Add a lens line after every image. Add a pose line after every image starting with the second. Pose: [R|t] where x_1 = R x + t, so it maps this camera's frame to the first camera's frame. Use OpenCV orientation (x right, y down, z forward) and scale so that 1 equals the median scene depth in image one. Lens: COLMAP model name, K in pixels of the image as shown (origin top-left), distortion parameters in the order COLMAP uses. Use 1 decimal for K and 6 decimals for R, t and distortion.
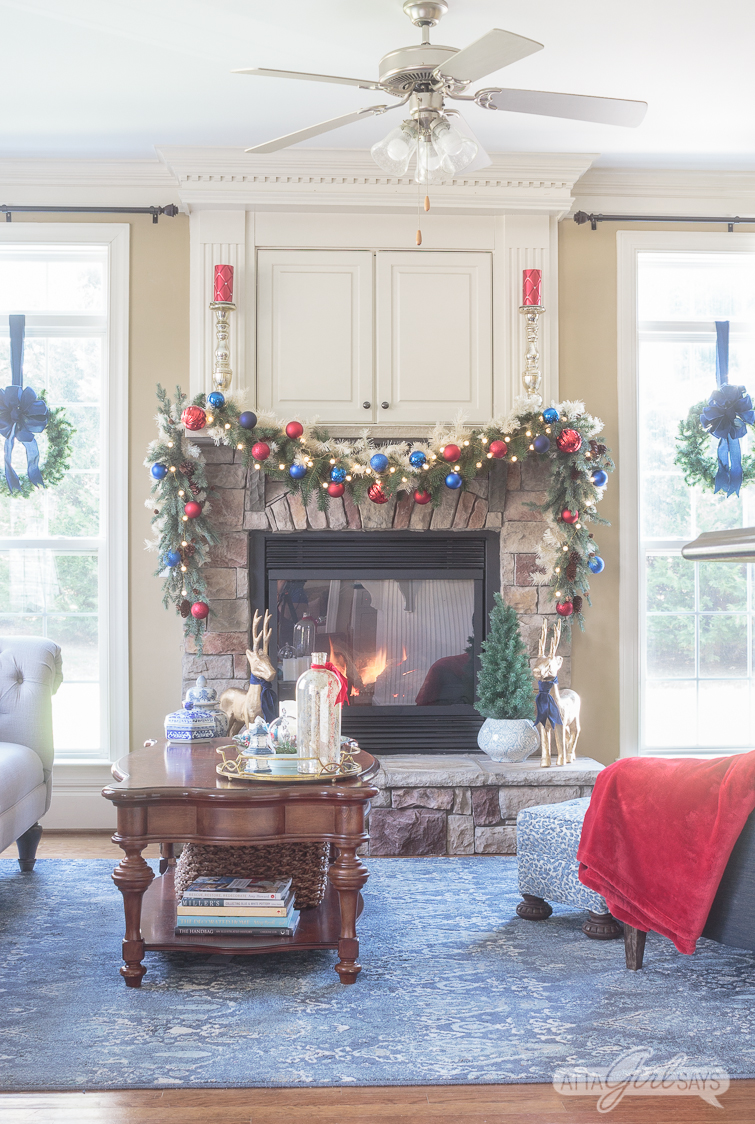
lens RADIAL K [[1076.3, 0, 377.2], [0, 1076.3, 594.9], [0, 0, 1]] dist [0.035671, 0.000803]
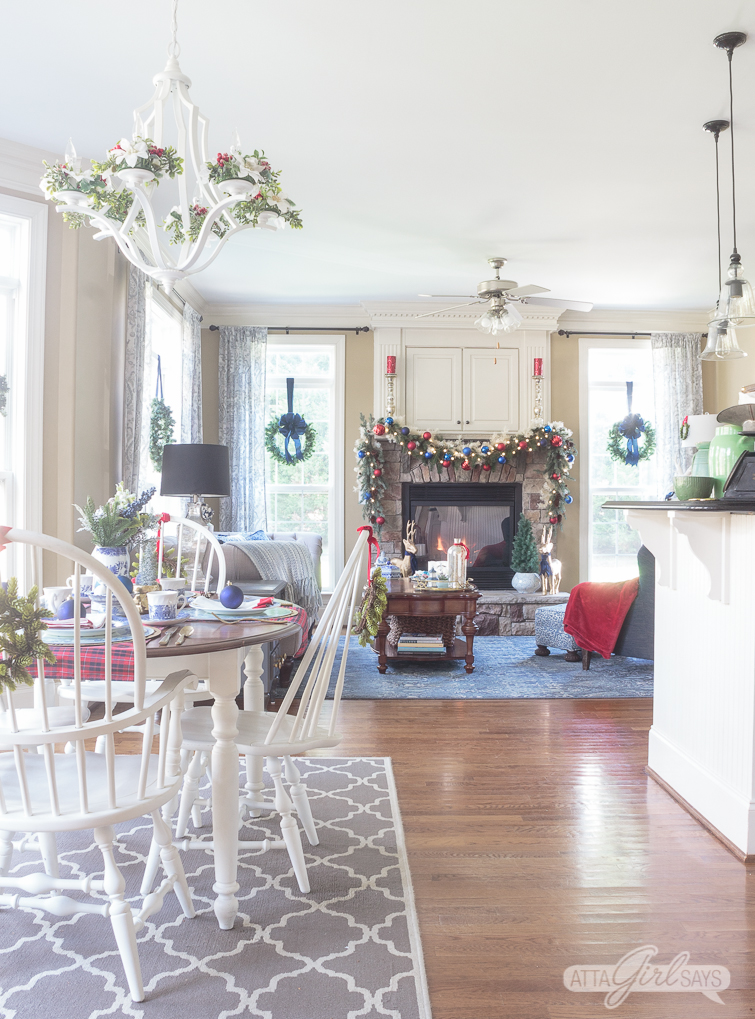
lens RADIAL K [[863.8, 0, 377.5], [0, 863.8, 509.5], [0, 0, 1]] dist [-0.003079, 0.000171]
pose [[0.999990, 0.004555, -0.000495, -0.169936], [-0.004554, 0.999987, 0.002187, -0.010955], [0.000504, -0.002185, 0.999997, -0.688605]]
